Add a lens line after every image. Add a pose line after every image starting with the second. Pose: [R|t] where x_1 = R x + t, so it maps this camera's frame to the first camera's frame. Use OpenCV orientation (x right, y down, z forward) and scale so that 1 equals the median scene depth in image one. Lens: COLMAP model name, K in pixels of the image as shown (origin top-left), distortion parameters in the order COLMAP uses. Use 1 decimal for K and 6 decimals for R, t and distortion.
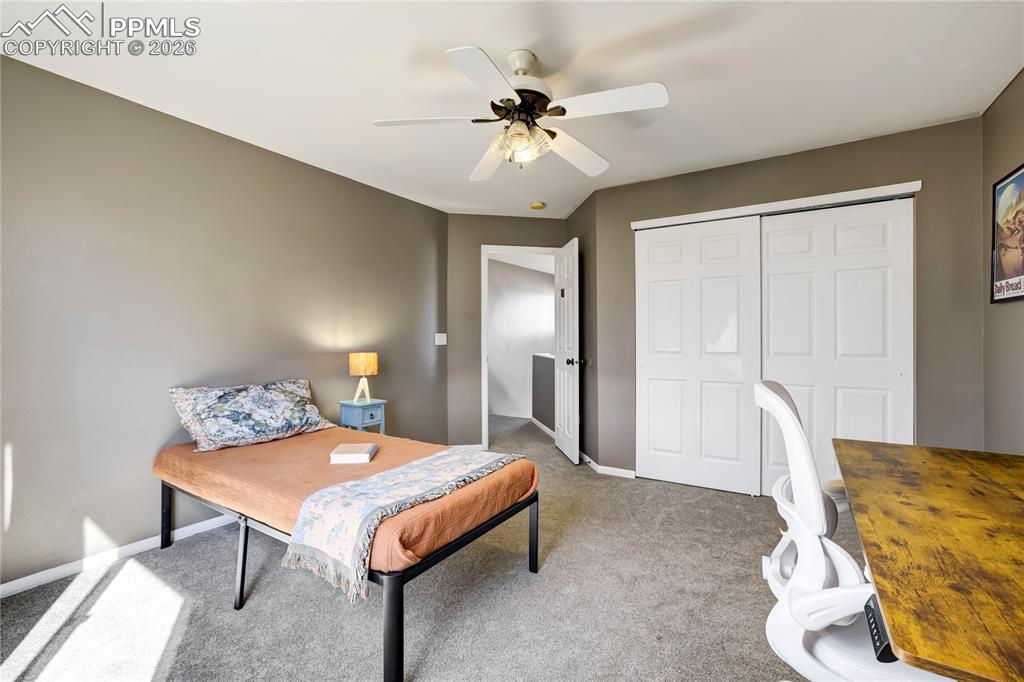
lens RADIAL K [[442.3, 0, 512.0], [0, 442.3, 341.0], [0, 0, 1]] dist [-0.033266, 0.017582]
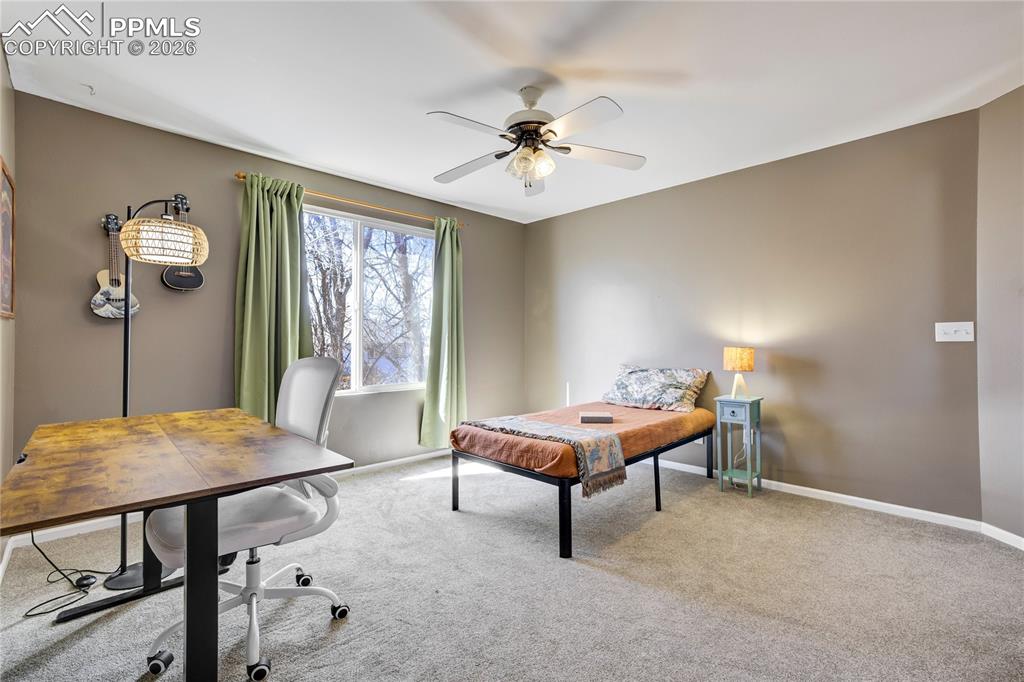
lens RADIAL K [[442.3, 0, 512.0], [0, 442.3, 341.0], [0, 0, 1]] dist [-0.033266, 0.017582]
pose [[-0.217832, 0.001057, -0.975986, 0.935359], [-0.001926, 0.999997, 0.001513, 0.014804], [0.975984, 0.002209, -0.217829, 0.953892]]
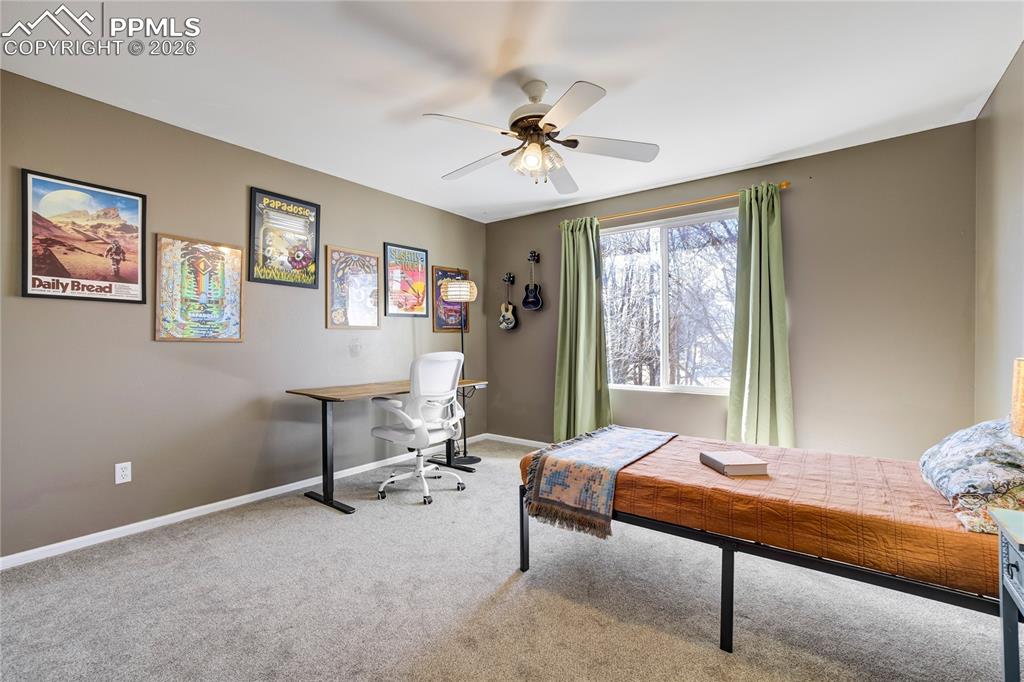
lens RADIAL K [[439.8, 0, 515.3], [0, 439.8, 346.4], [0, 0, 1]] dist [-0.038146, 0.014365]
pose [[-0.998202, 0.006016, 0.059638, 0.006789], [0.006729, 0.999908, 0.011756, 0.016576], [-0.059562, 0.012136, -0.998151, 1.696663]]
